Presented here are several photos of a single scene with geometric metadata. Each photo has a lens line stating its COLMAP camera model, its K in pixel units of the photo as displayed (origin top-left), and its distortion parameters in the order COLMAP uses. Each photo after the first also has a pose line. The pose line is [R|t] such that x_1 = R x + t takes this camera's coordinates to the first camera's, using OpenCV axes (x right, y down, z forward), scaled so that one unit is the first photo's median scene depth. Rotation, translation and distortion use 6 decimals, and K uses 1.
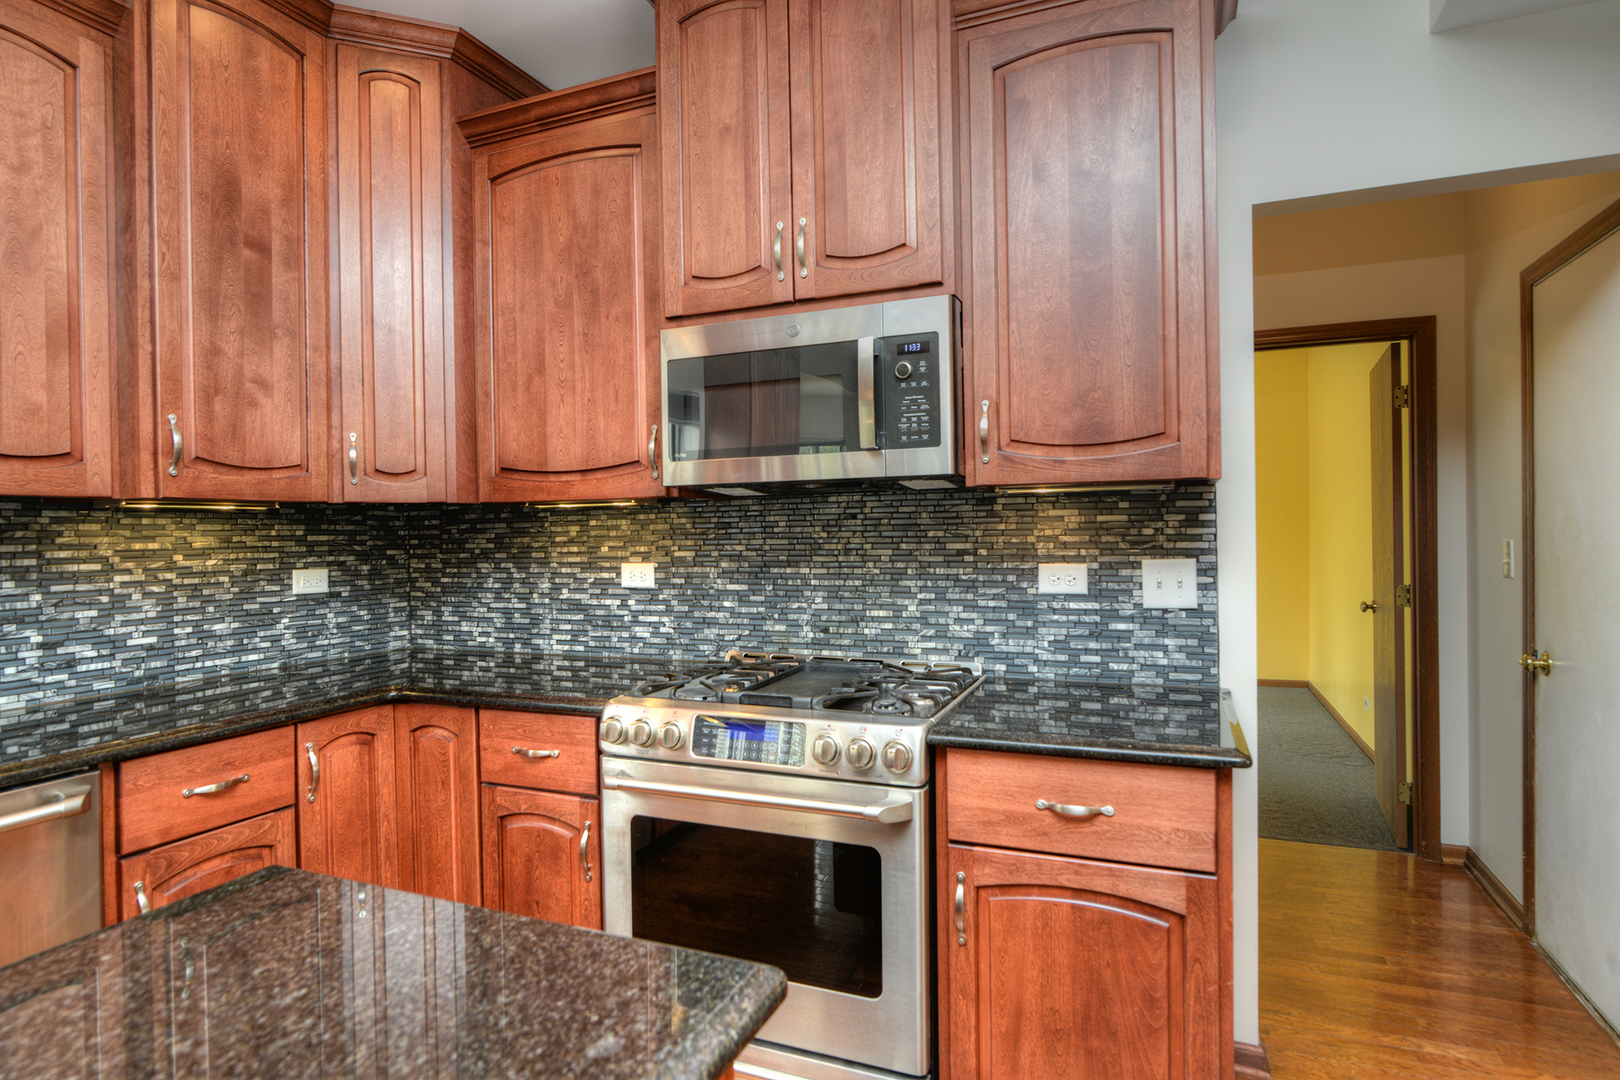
lens RADIAL K [[874.3, 0, 804.9], [0, 874.3, 539.3], [0, 0, 1]] dist [-0.014493, -0.000395]
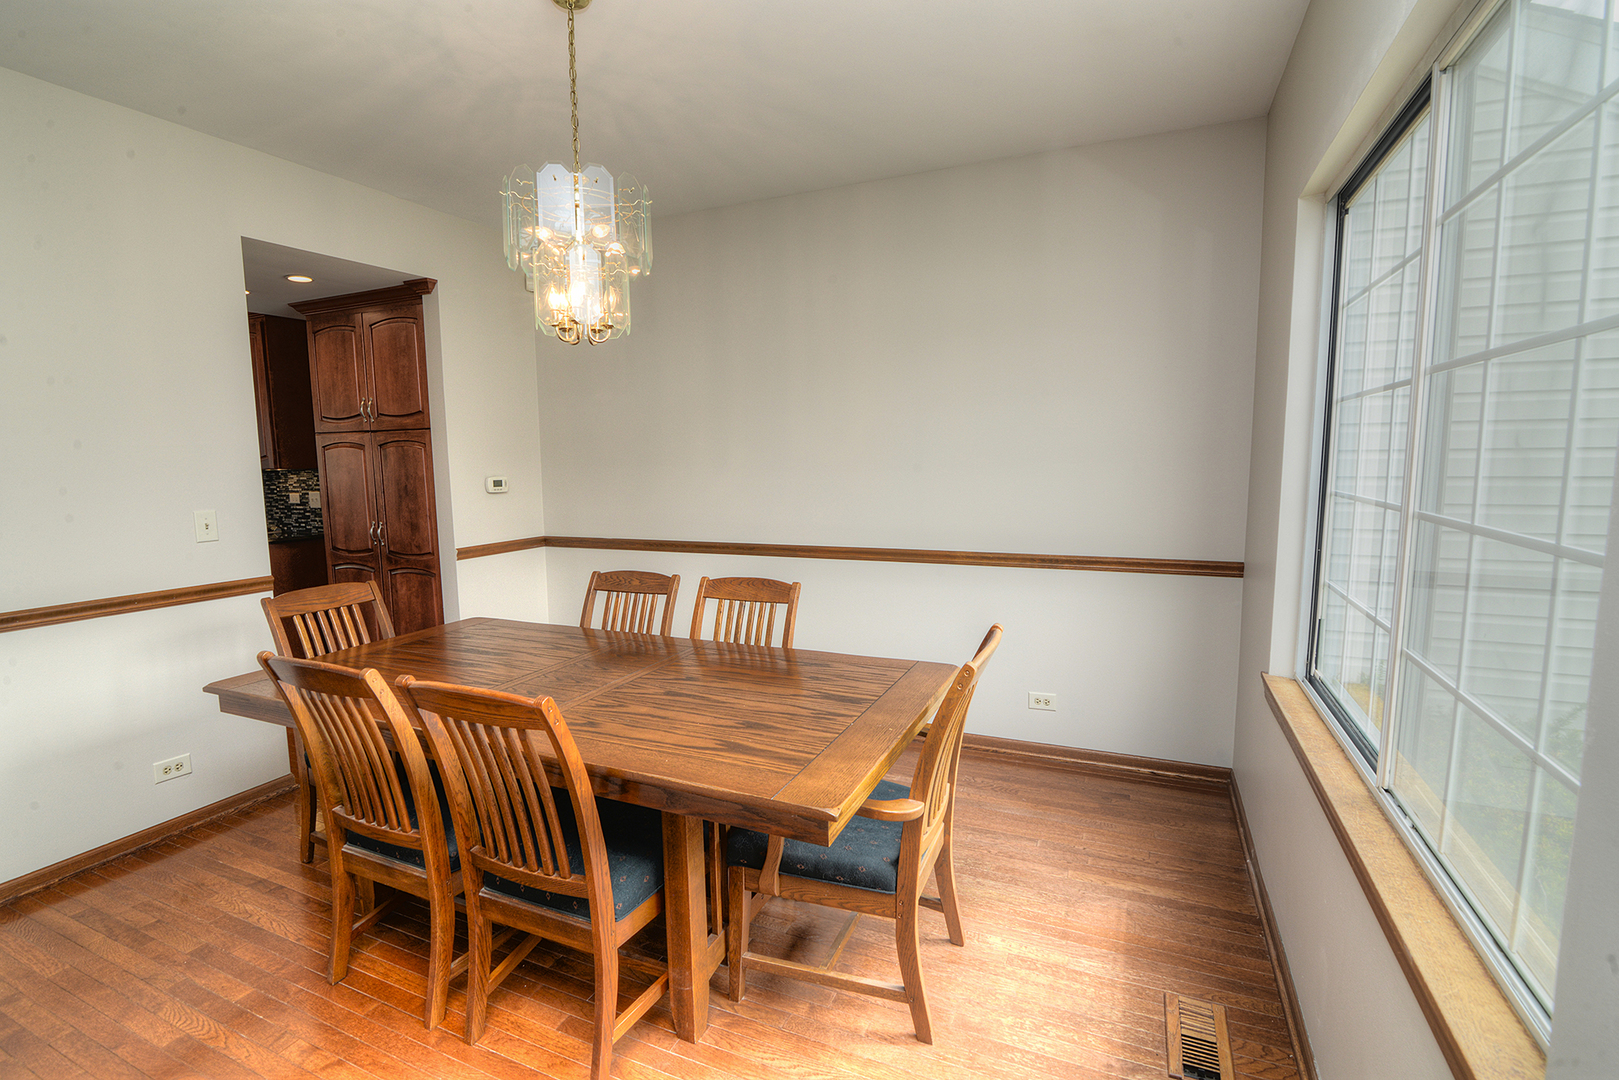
lens RADIAL K [[745.5, 0, 807.1], [0, 745.5, 541.1], [0, 0, 1]] dist [-0.022560, -0.000013]
pose [[0.999768, 0.003306, -0.021266, 2.080639], [-0.001075, 0.994571, 0.104052, -0.073581], [0.021494, -0.104005, 0.994344, -1.474900]]
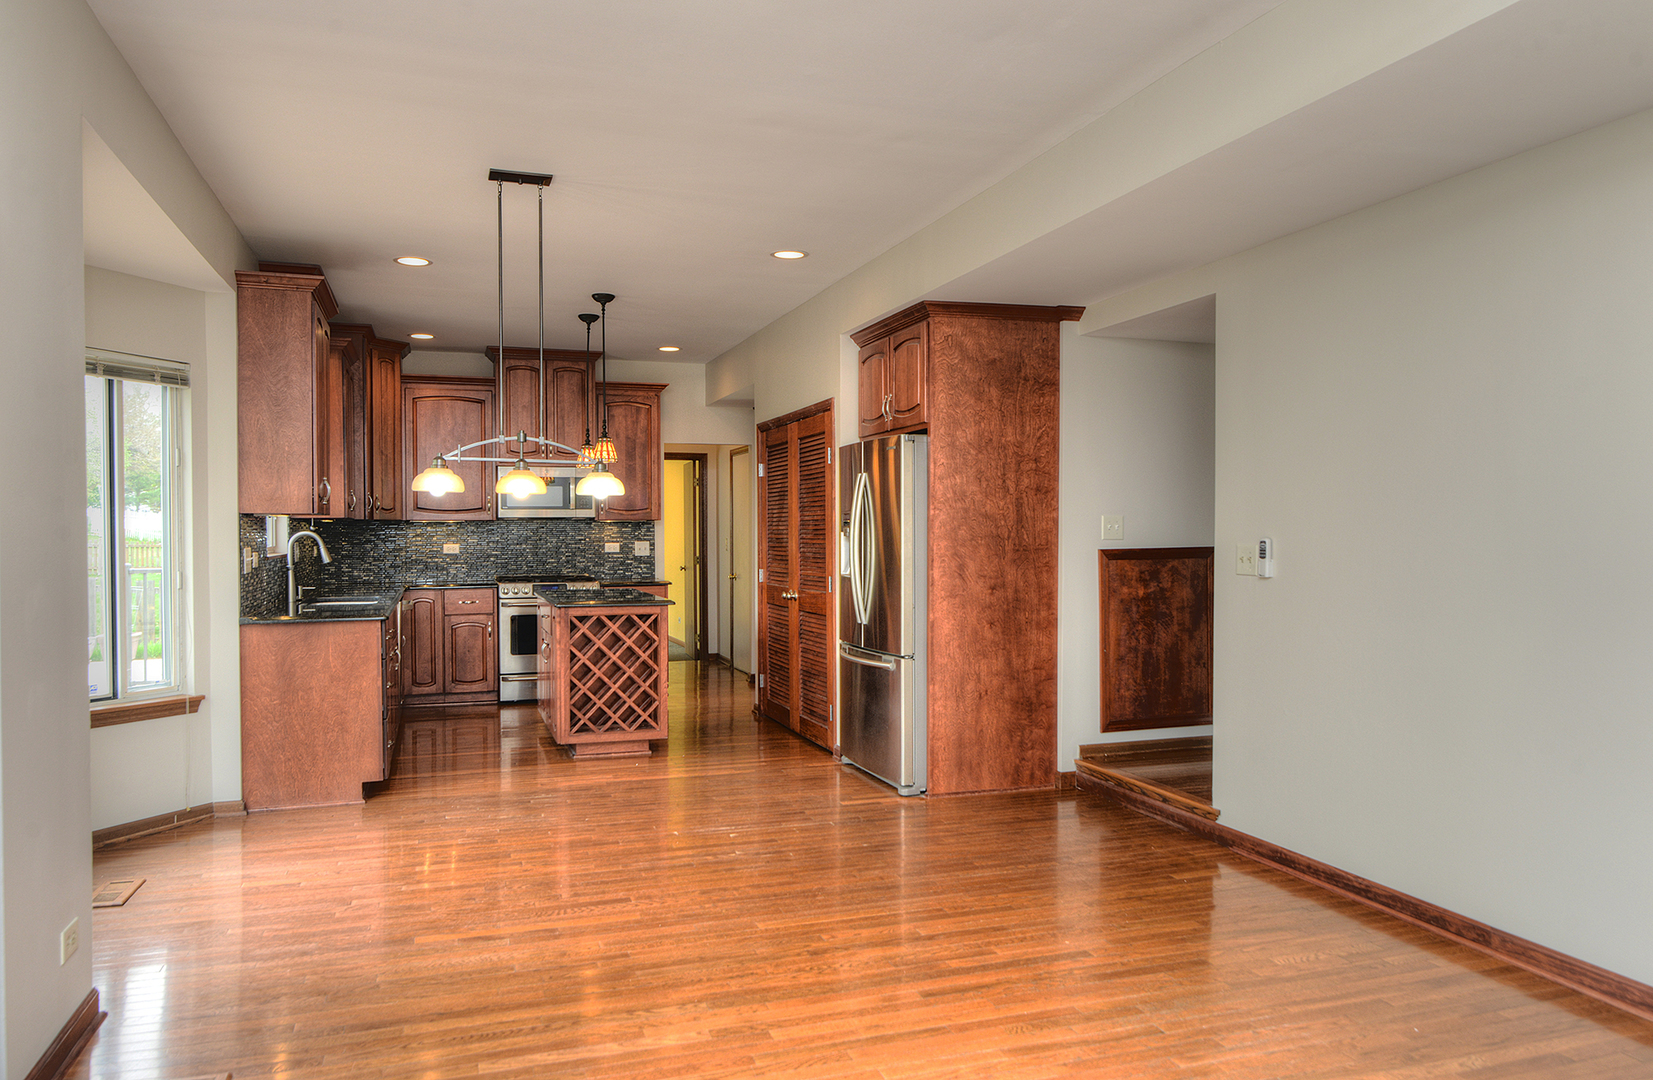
lens RADIAL K [[1150.9, 0, 826.5], [0, 1150.9, 540.0], [0, 0, 1]] dist [0.001637, 0.000547]
pose [[0.746957, 0.005934, 0.664846, -1.951599], [-0.000722, 0.999967, -0.008114, 0.049900], [-0.664872, 0.005581, 0.746936, -2.727524]]
